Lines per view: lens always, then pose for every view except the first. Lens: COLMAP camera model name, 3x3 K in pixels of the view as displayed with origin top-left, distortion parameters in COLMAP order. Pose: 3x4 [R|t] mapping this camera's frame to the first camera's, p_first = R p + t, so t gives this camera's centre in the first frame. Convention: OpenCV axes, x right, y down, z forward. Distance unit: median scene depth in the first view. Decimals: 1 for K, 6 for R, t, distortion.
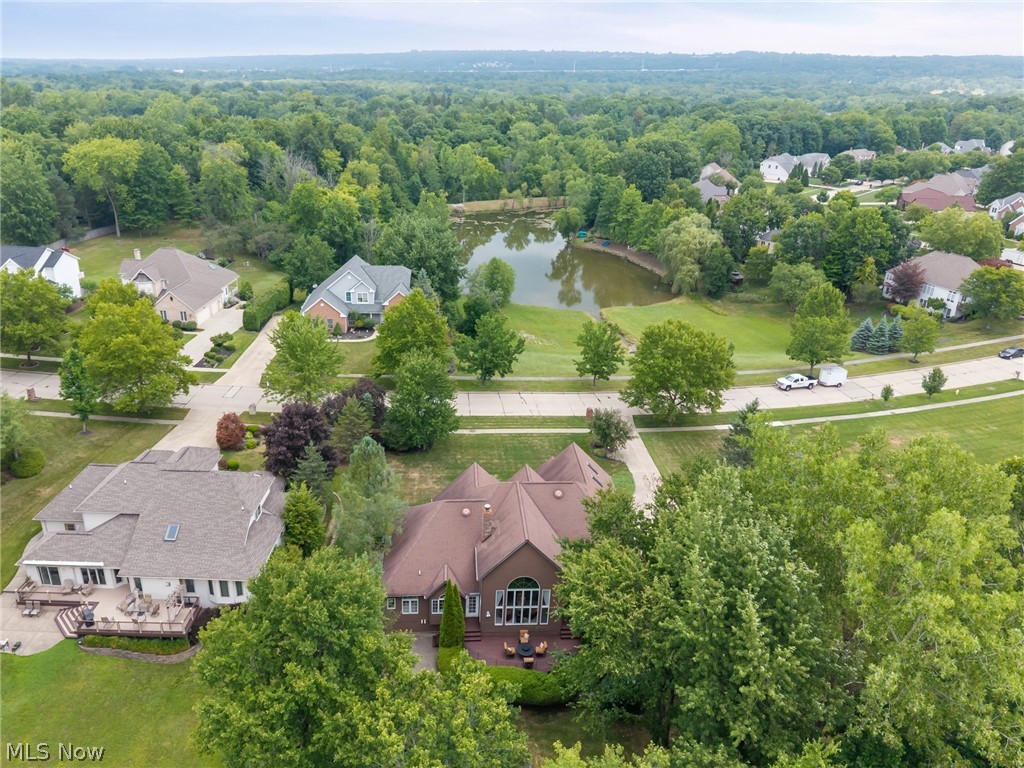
lens RADIAL K [[717.7, 0, 512.0], [0, 717.7, 384.0], [0, 0, 1]] dist [0.004632, -0.000412]
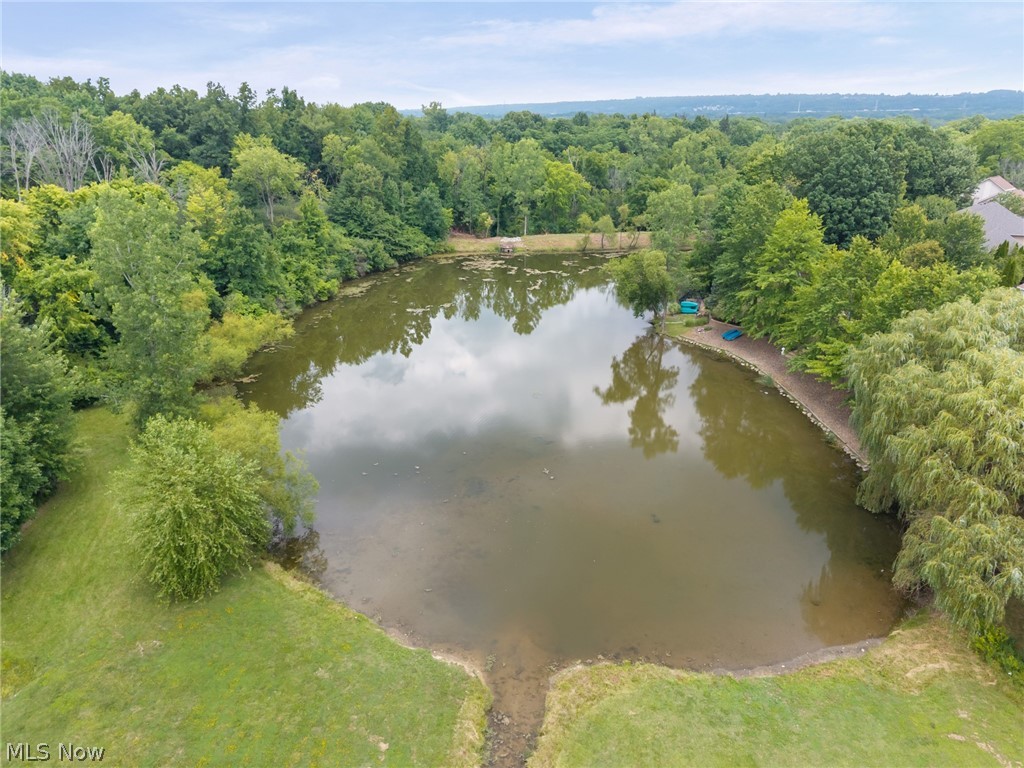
lens RADIAL K [[717.7, 0, 512.0], [0, 717.7, 384.0], [0, 0, 1]] dist [0.004632, -0.000412]
pose [[0.962760, 0.089771, -0.255020, 0.113605], [-0.102503, 0.994042, -0.037053, -0.132615], [0.250174, 0.061813, 0.966226, 0.532264]]
